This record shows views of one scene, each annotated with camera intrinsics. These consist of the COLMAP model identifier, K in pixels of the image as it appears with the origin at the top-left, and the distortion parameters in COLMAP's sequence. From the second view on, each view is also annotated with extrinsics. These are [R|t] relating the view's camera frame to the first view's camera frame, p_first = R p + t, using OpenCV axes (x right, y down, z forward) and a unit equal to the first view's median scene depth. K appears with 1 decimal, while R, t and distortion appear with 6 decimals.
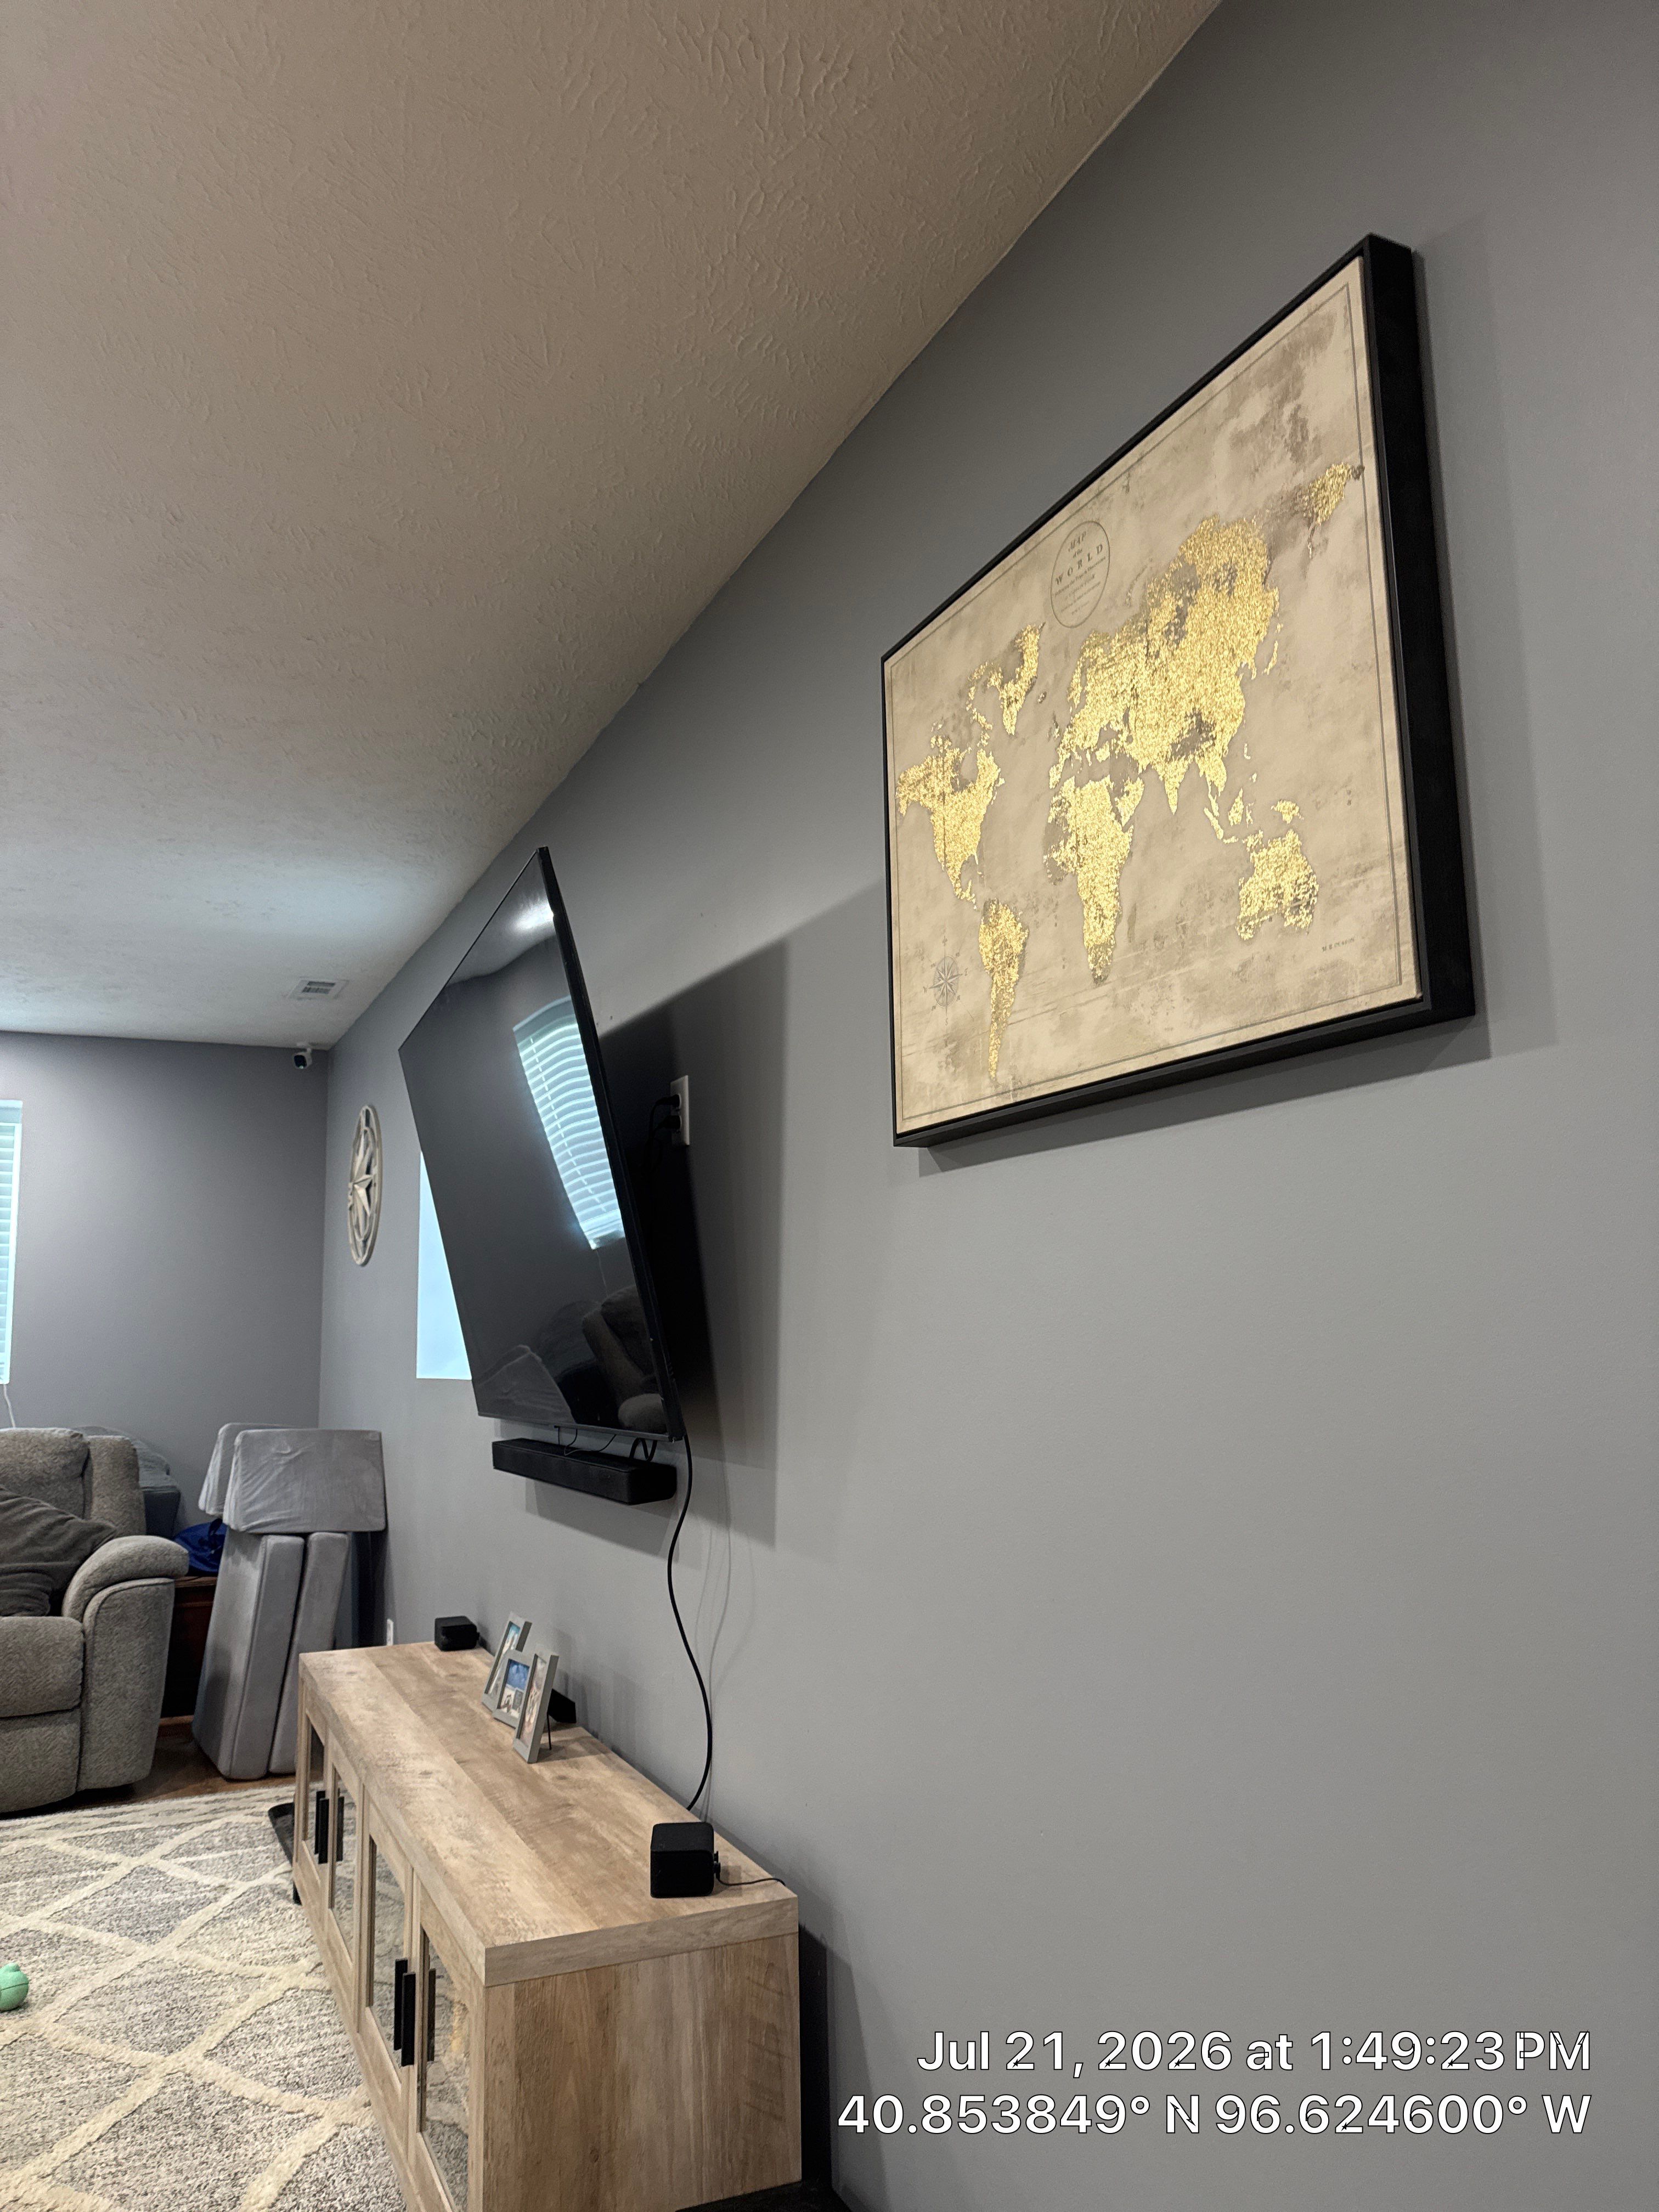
lens RADIAL K [[1560.0, 0, 802.8], [0, 1560.0, 1146.9], [0, 0, 1]] dist [0.035613, -0.045946]
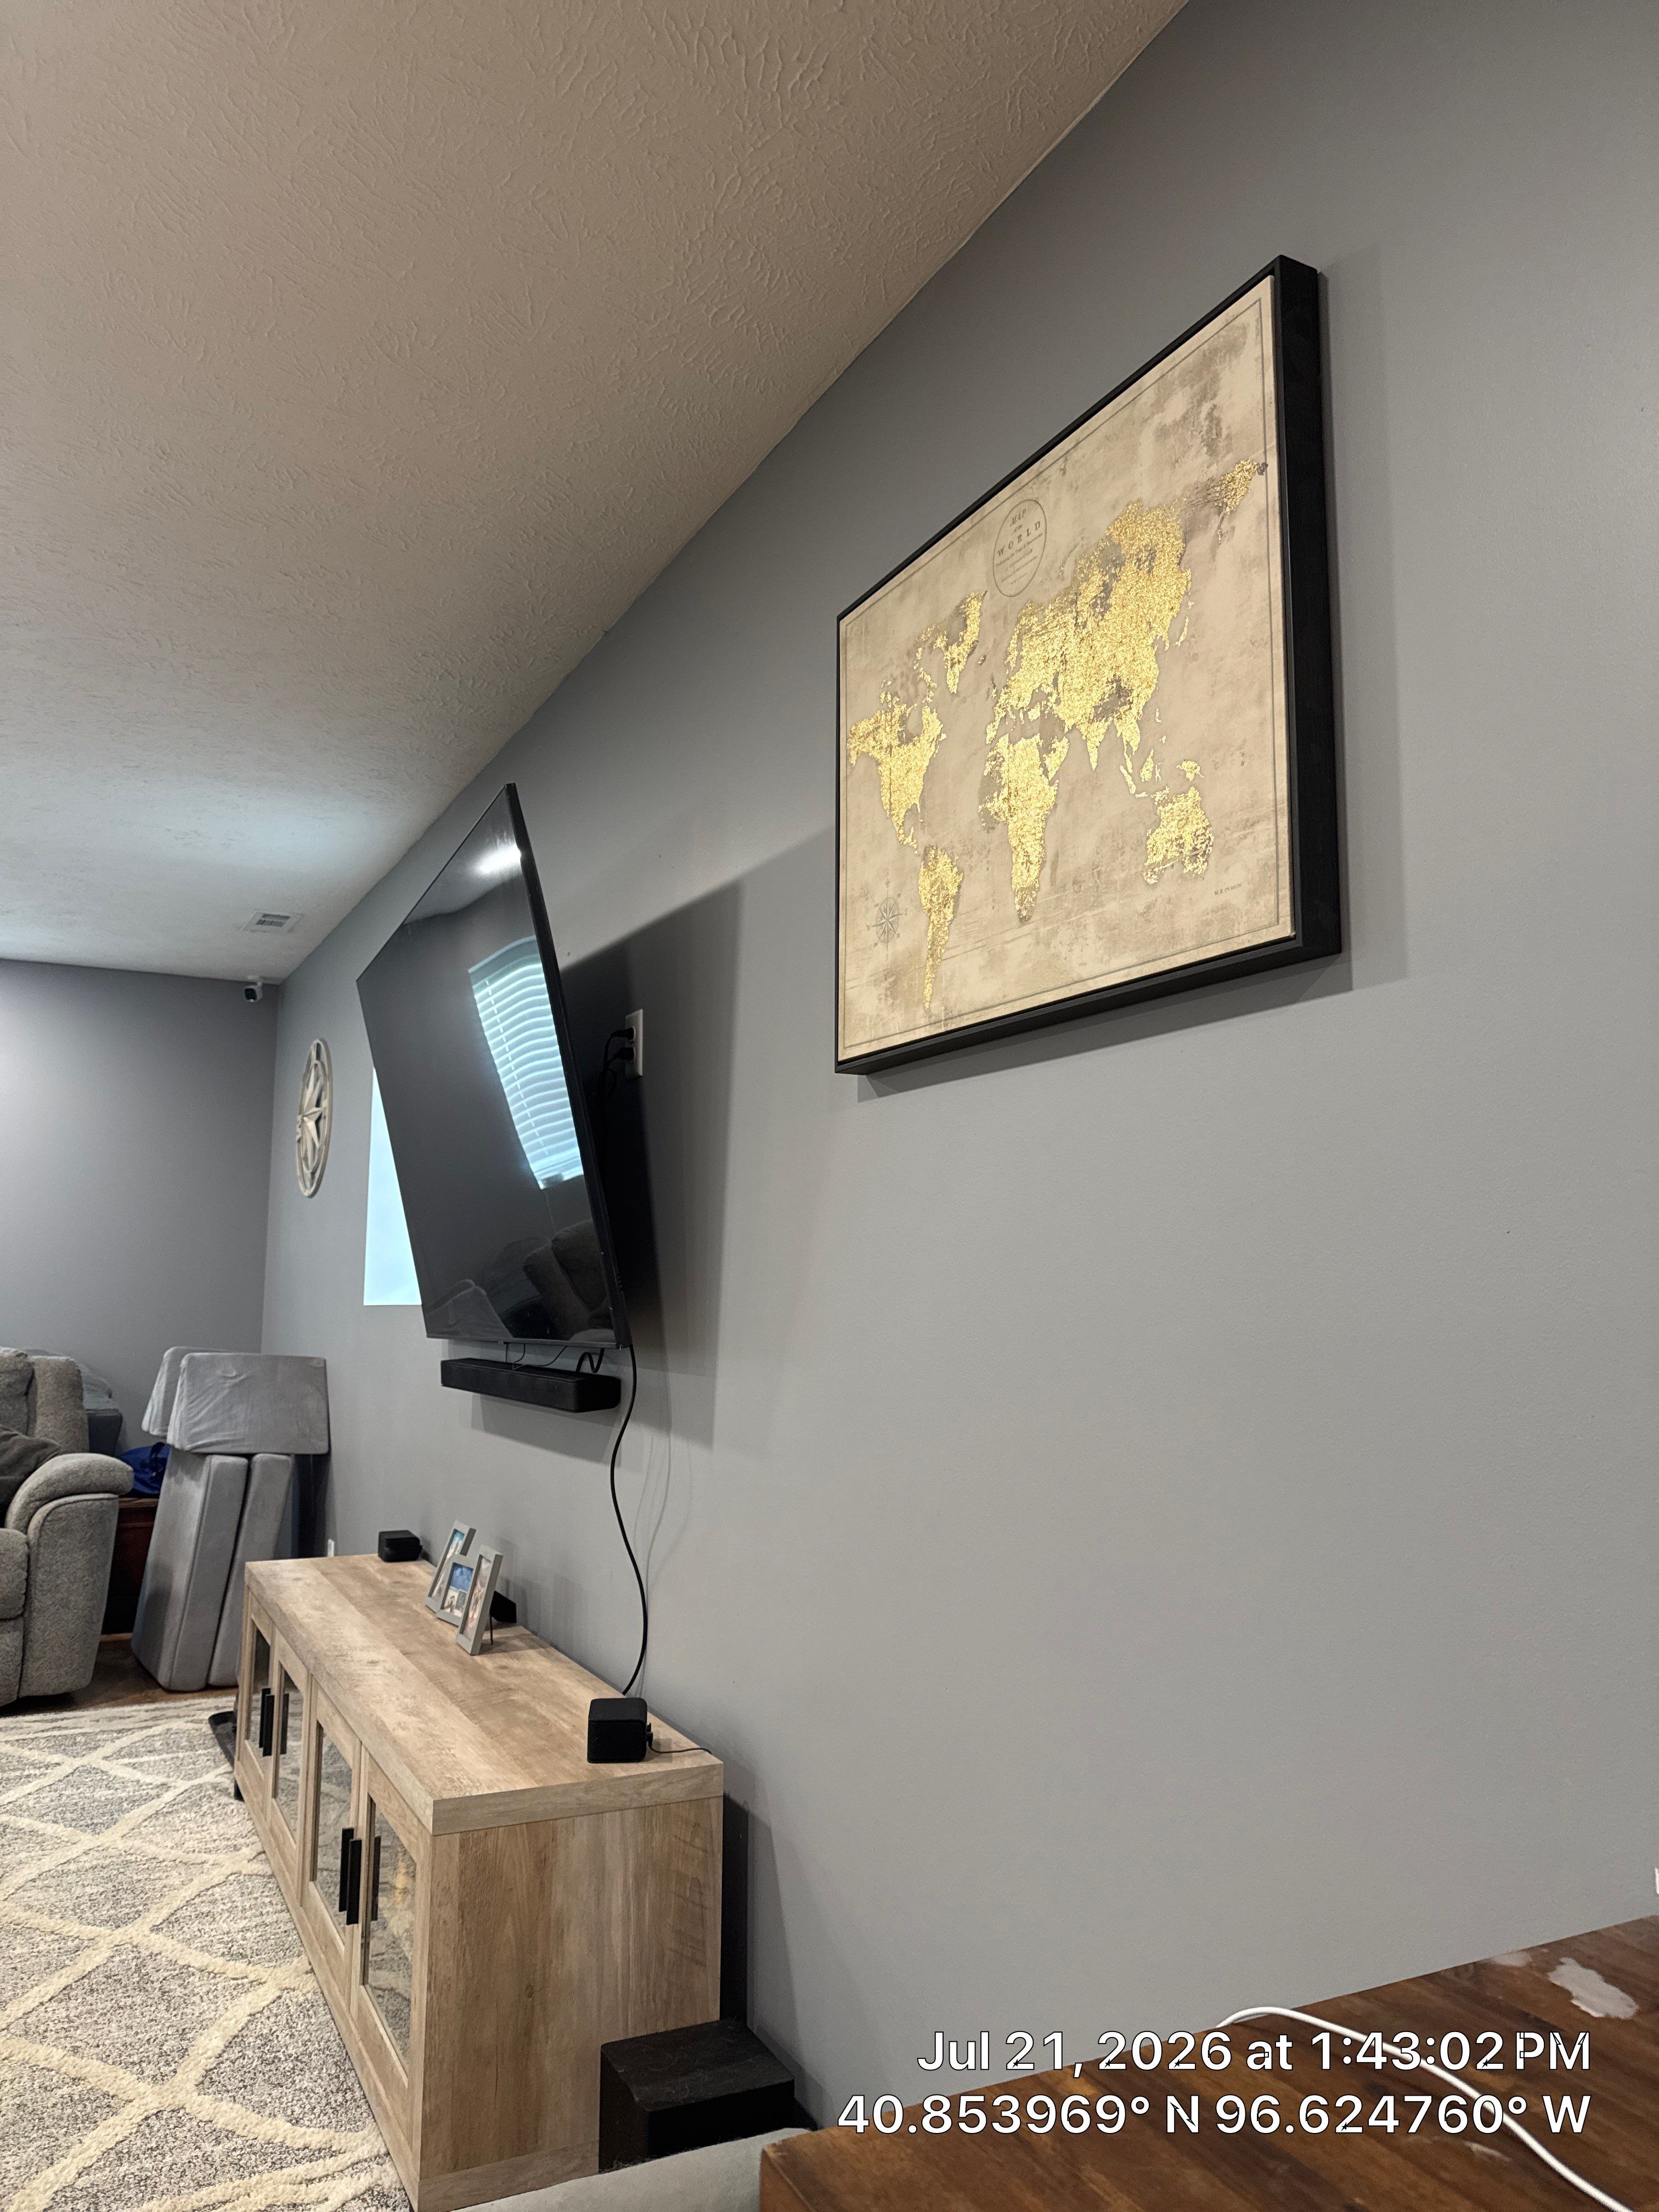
lens RADIAL K [[1555.1, 0, 819.1], [0, 1555.1, 1141.4], [0, 0, 1]] dist [0.042702, -0.059516]
pose [[0.998469, 0.030698, 0.046012, -0.000418], [-0.031687, 0.999279, 0.020923, 0.029905], [-0.045336, -0.022349, 0.998722, -0.091224]]
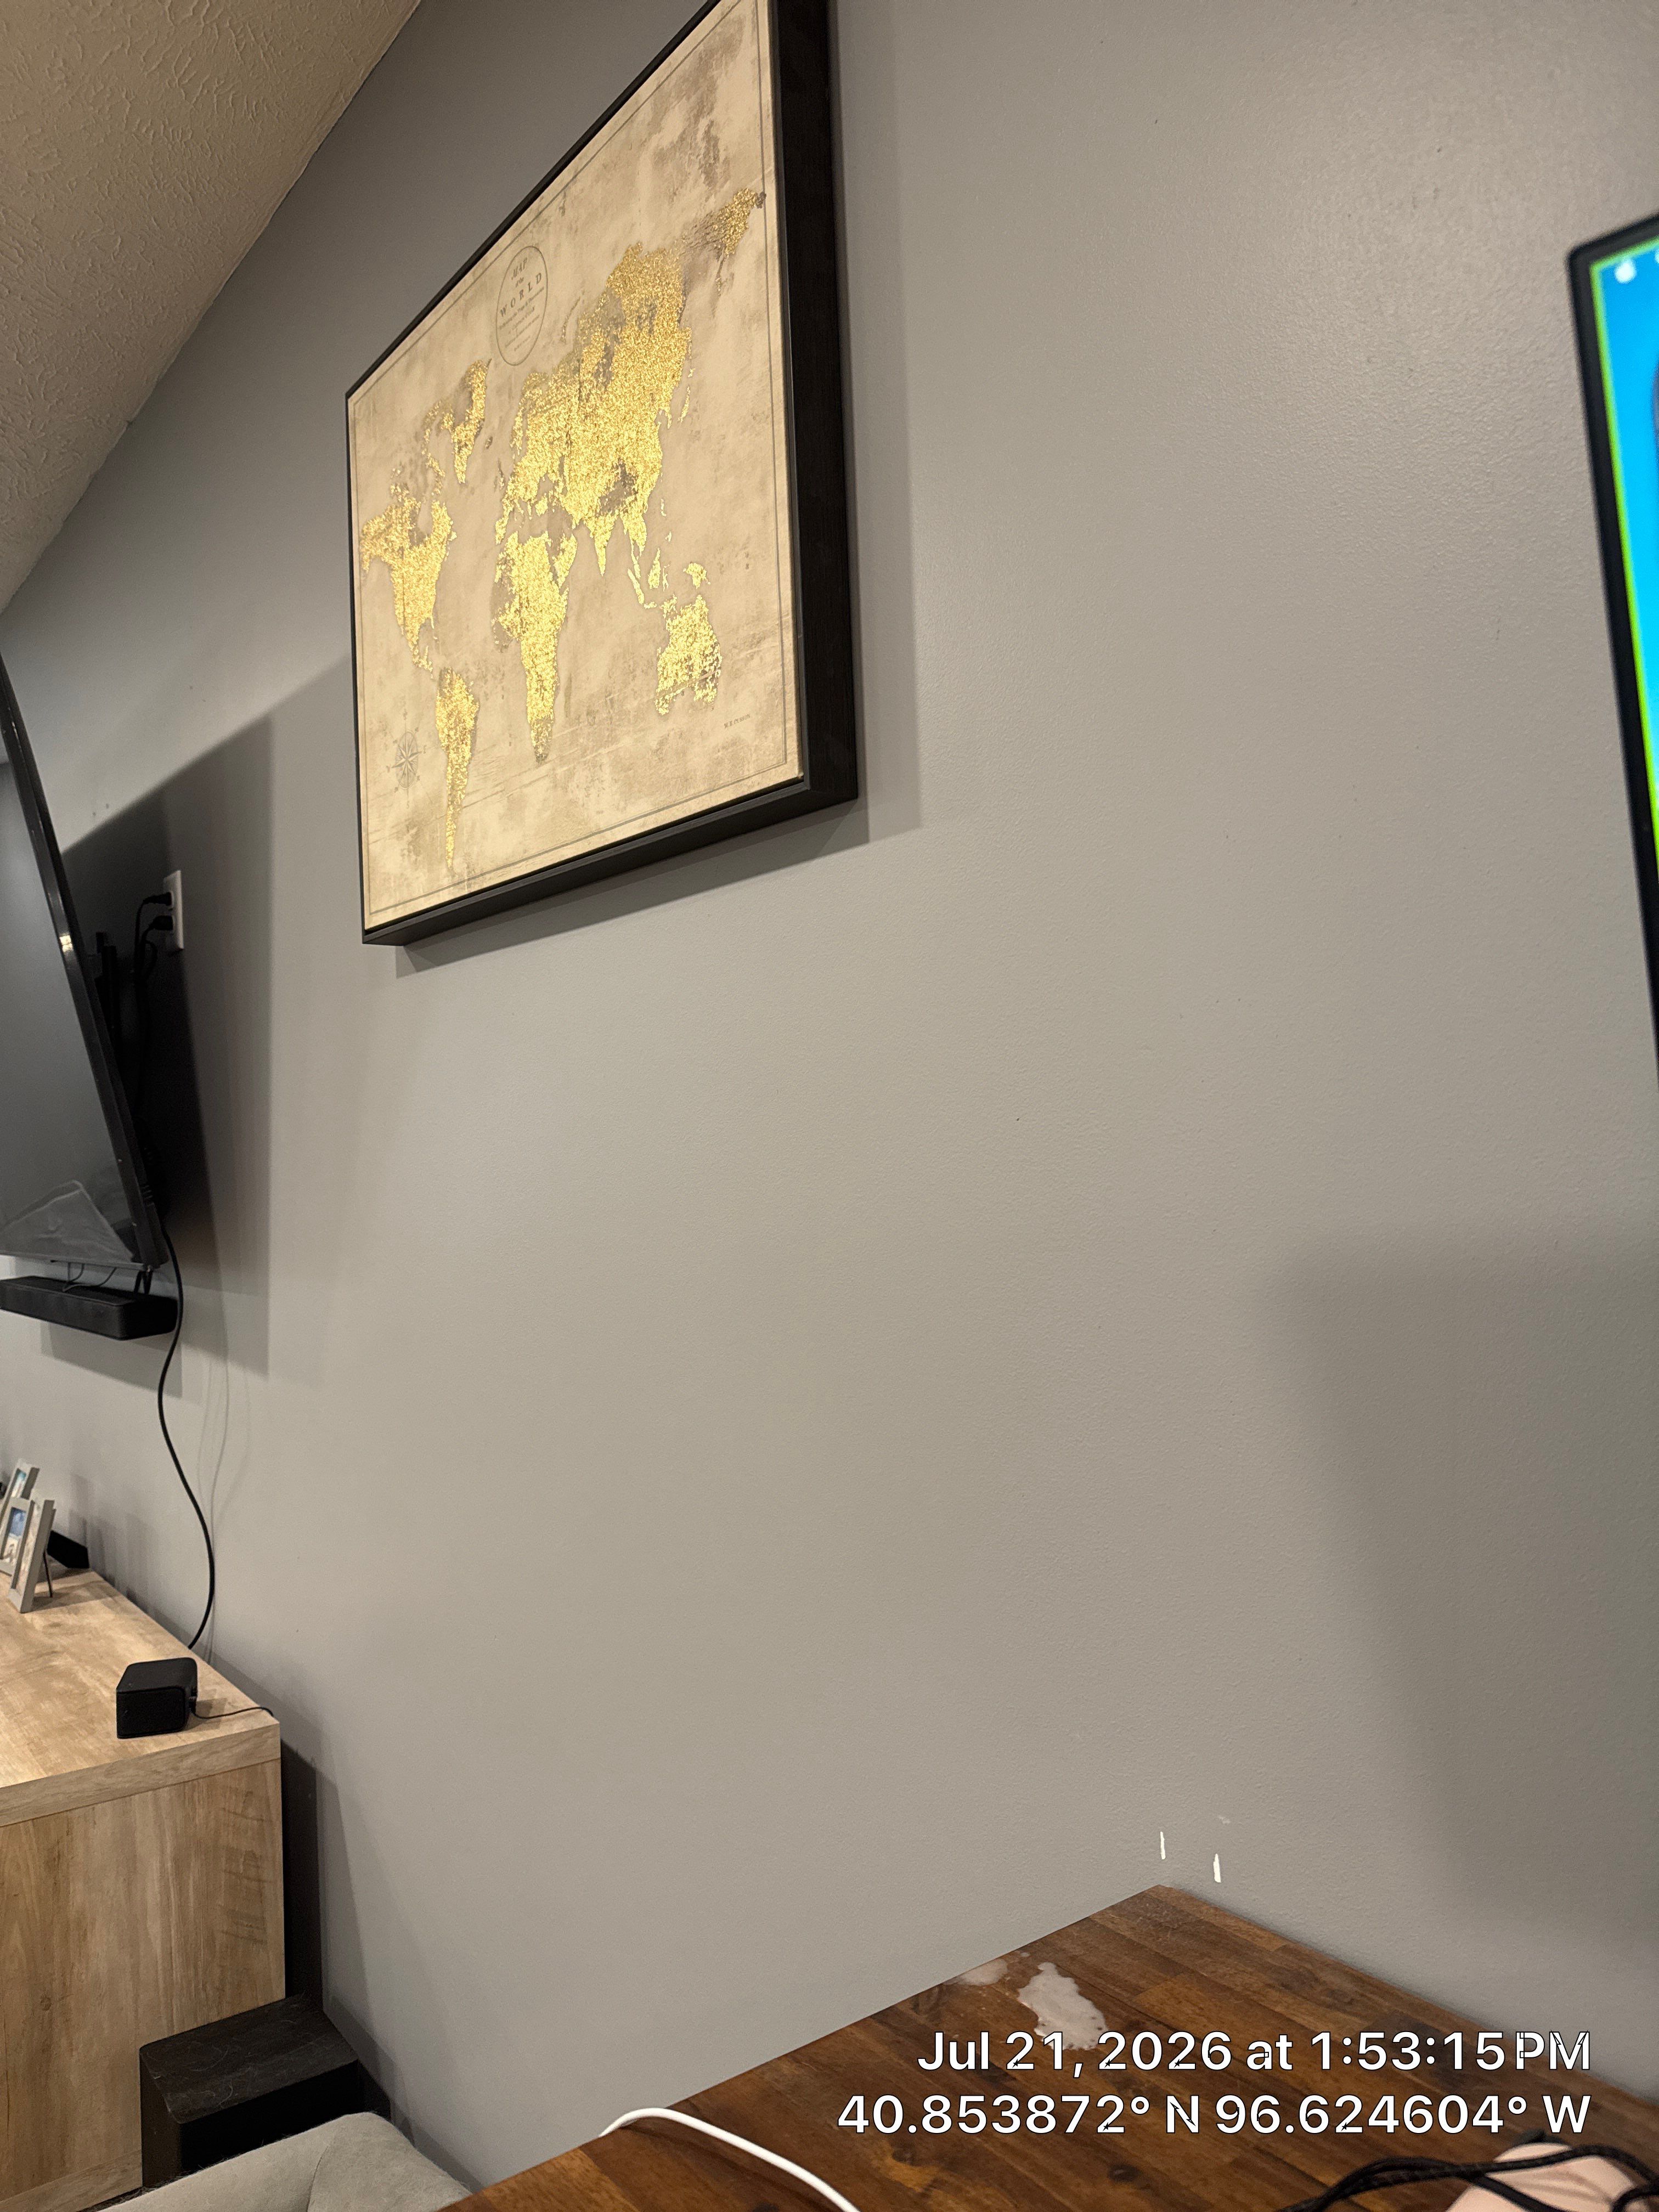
lens RADIAL K [[1566.9, 0, 832.1], [0, 1566.9, 1137.2], [0, 0, 1]] dist [0.031378, -0.041992]
pose [[0.972725, -0.009346, 0.231771, 0.133428], [-0.014195, 0.994917, 0.099691, 0.022171], [-0.231525, -0.100262, 0.967649, 0.024032]]
